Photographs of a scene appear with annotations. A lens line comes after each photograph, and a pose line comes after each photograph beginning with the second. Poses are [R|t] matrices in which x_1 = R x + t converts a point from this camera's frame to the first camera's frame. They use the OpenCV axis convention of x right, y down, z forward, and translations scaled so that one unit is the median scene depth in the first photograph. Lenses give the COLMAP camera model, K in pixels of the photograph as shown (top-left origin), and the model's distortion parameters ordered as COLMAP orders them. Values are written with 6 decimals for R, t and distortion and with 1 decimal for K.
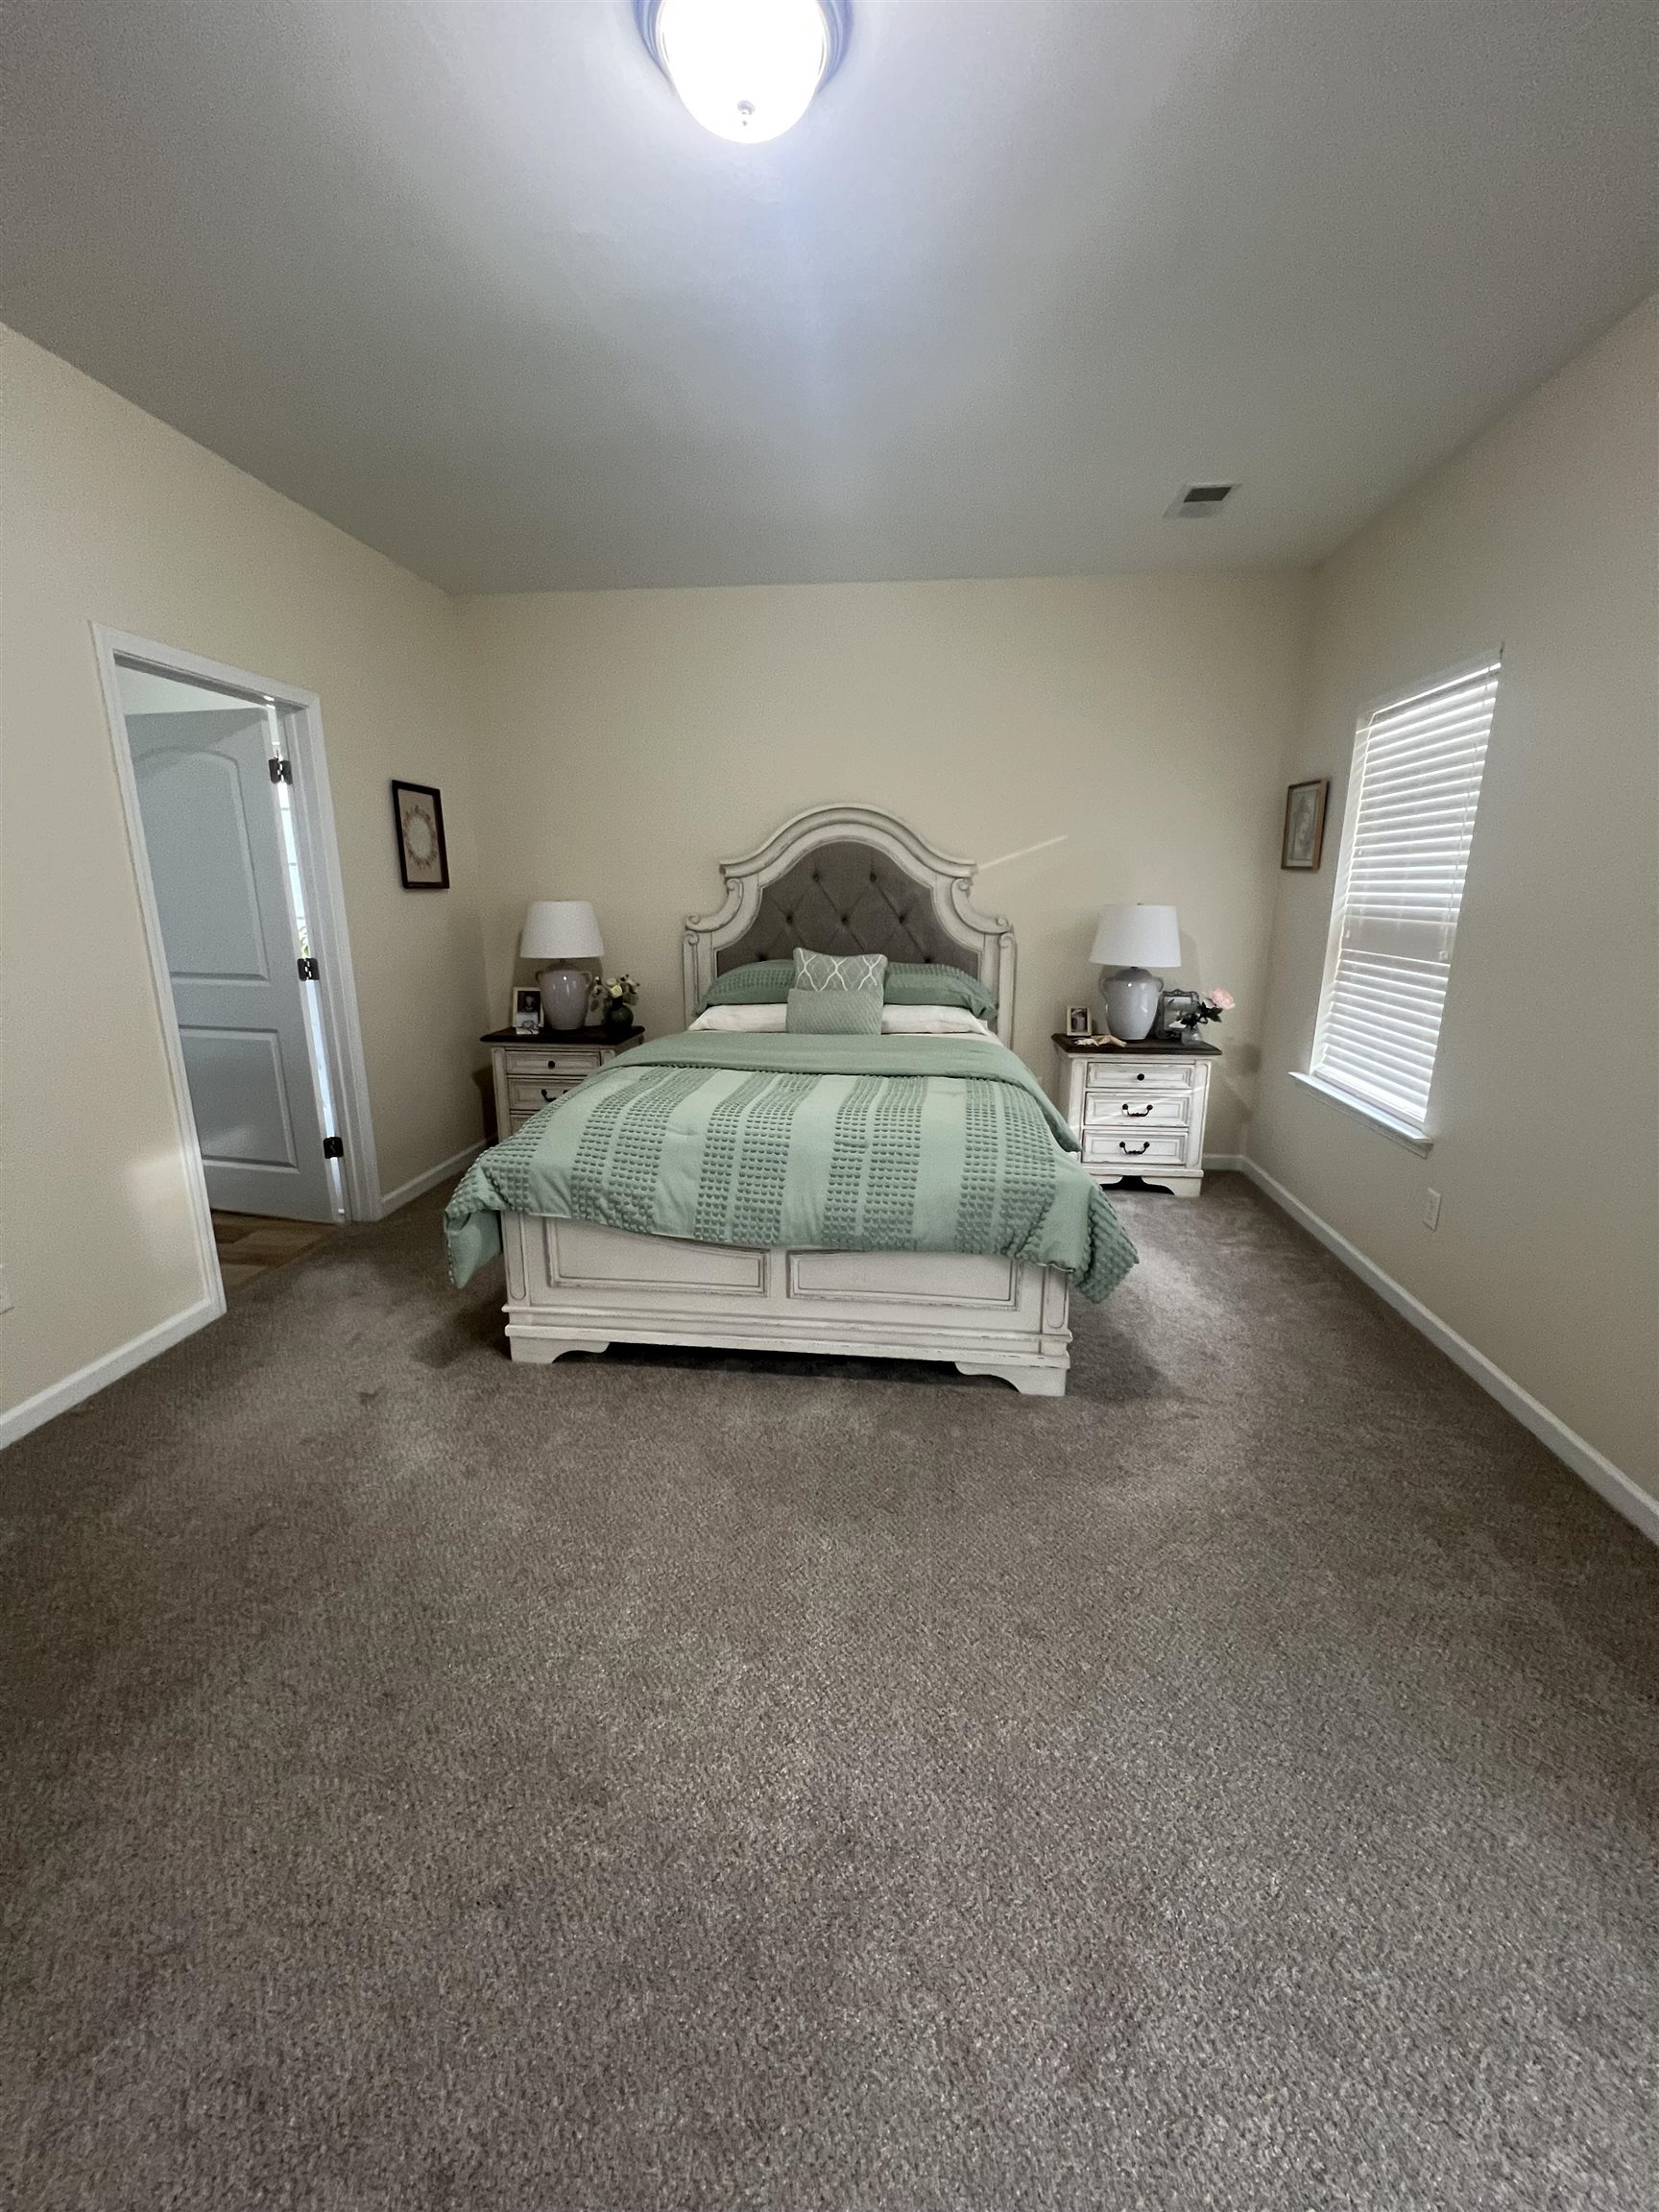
lens RADIAL K [[885.5, 0, 832.5], [0, 885.5, 1100.3], [0, 0, 1]] dist [-0.001001, -0.000110]
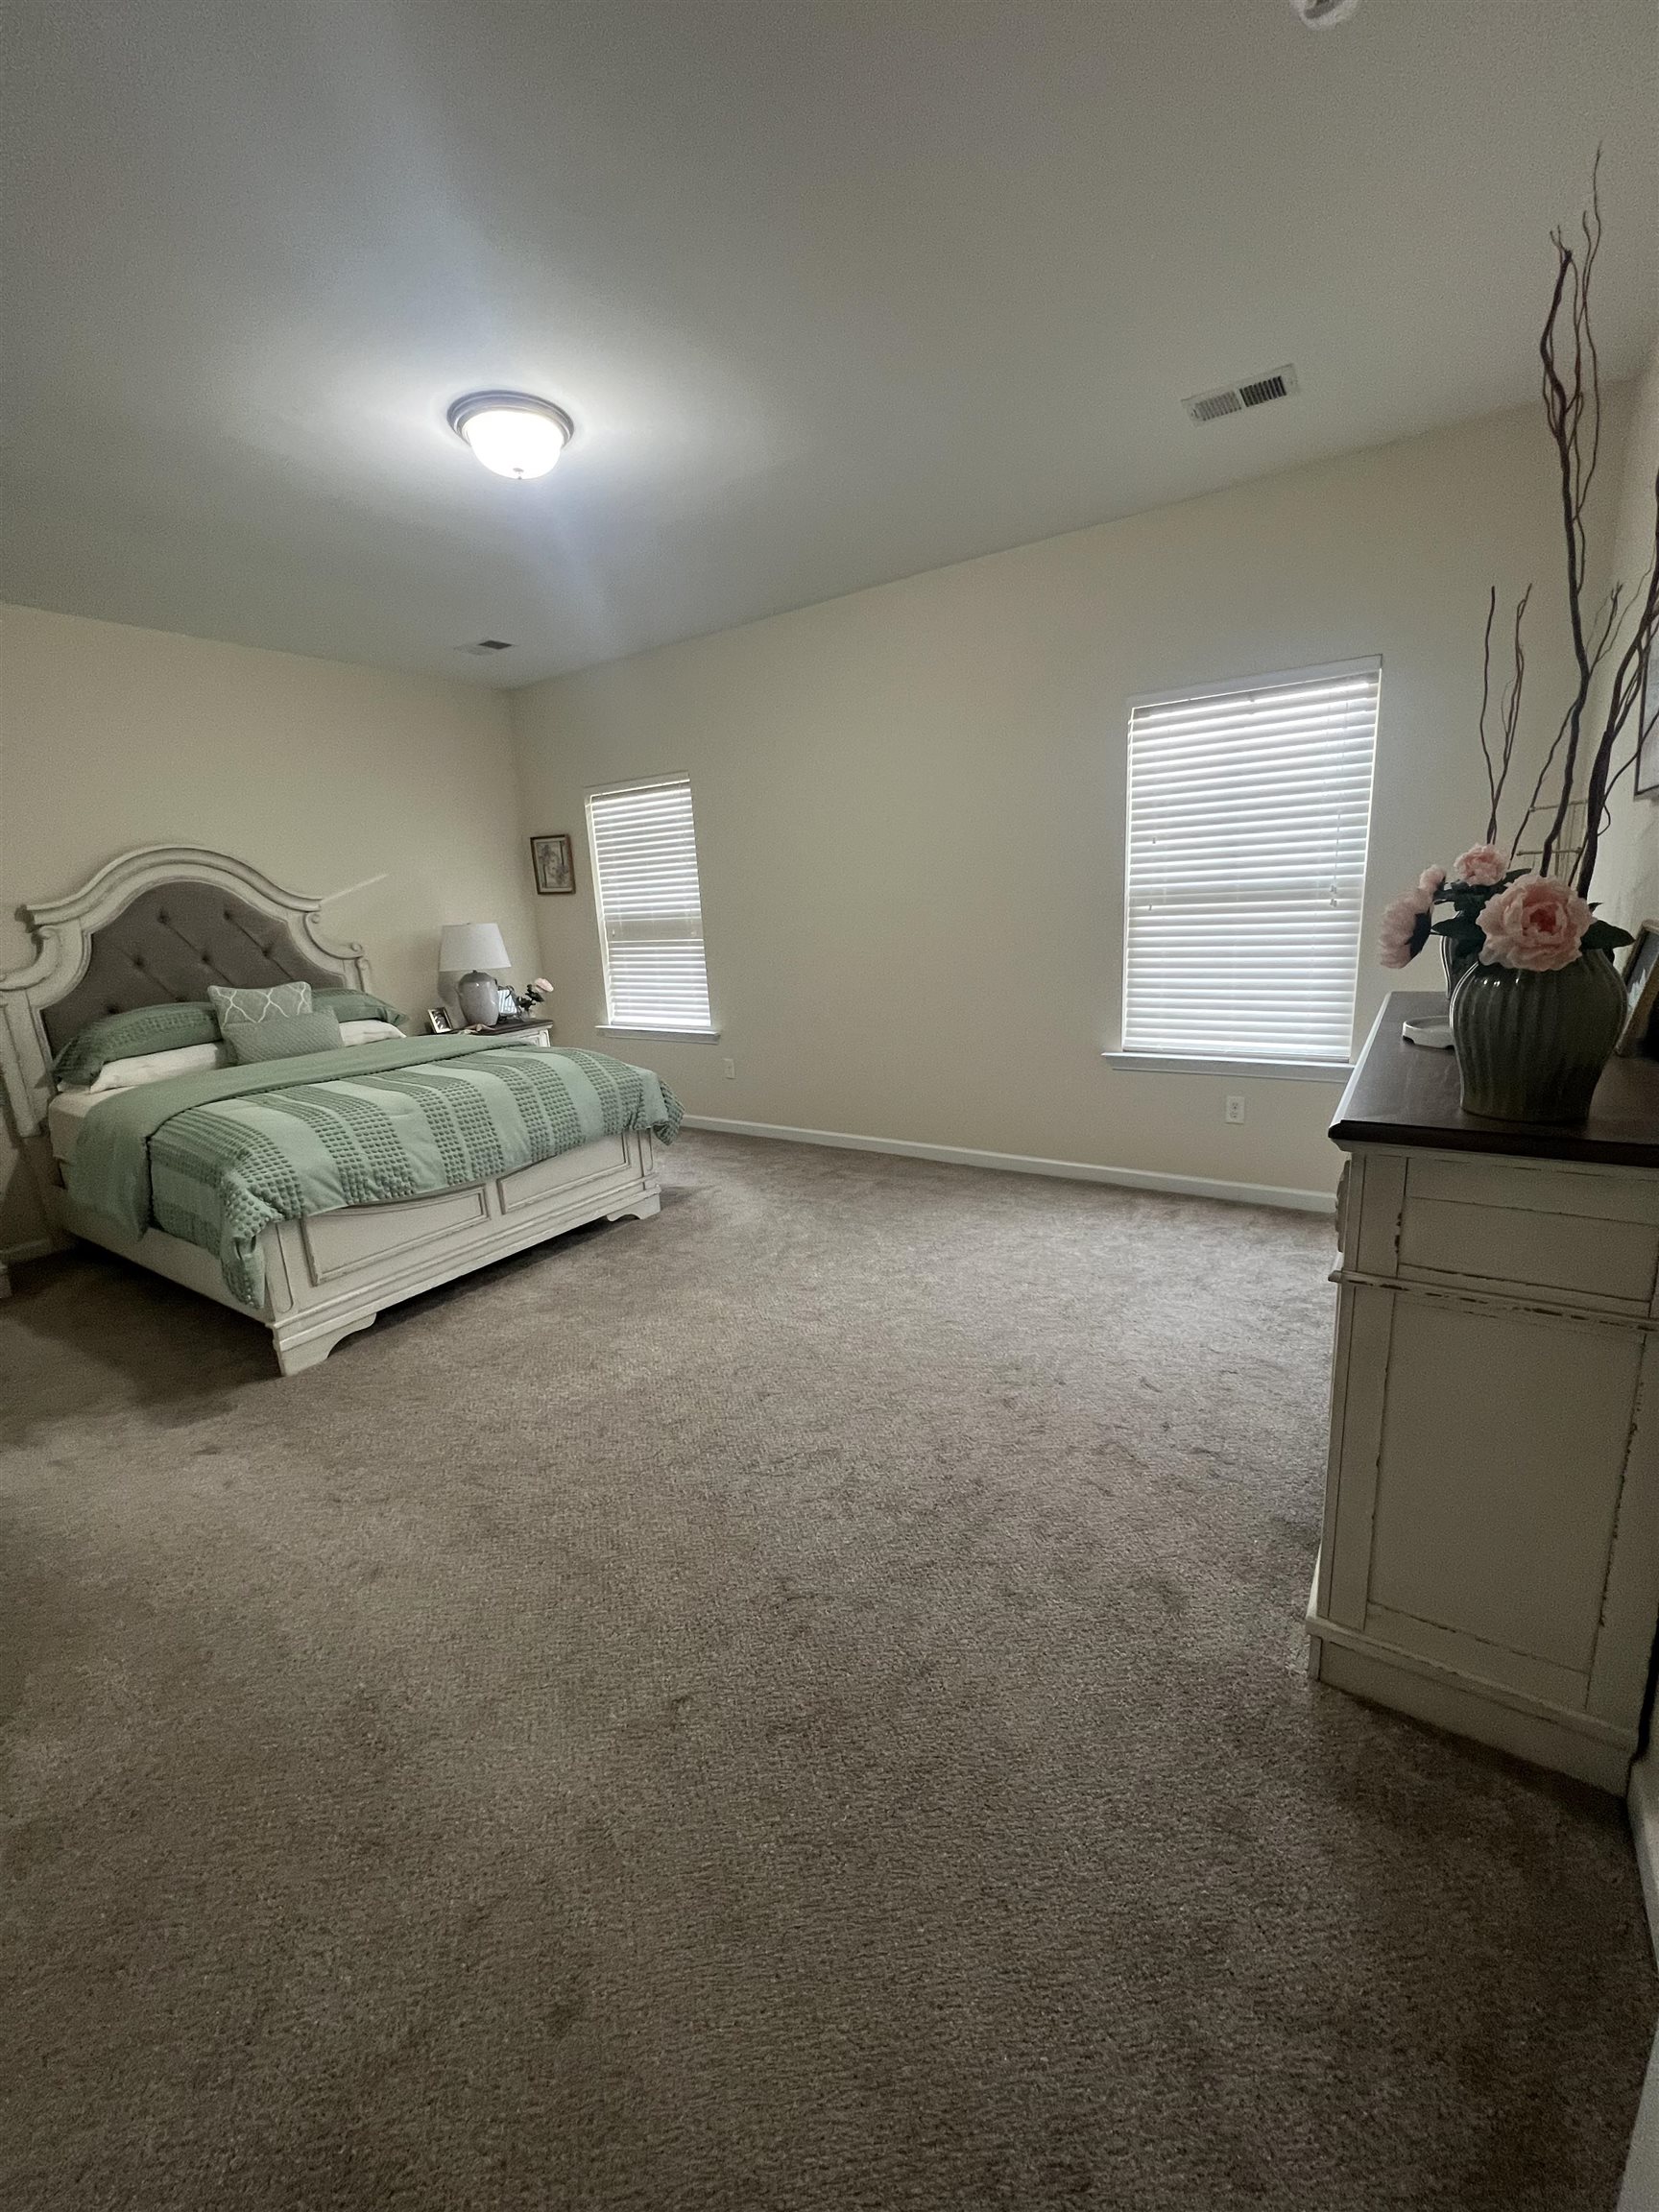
lens RADIAL K [[885.5, 0, 832.5], [0, 885.5, 1100.3], [0, 0, 1]] dist [-0.001001, -0.000110]
pose [[0.471116, -0.230674, 0.851375, -0.868146], [0.264405, 0.957747, 0.113183, 0.036162], [-0.841510, 0.171786, 0.512201, -0.126584]]
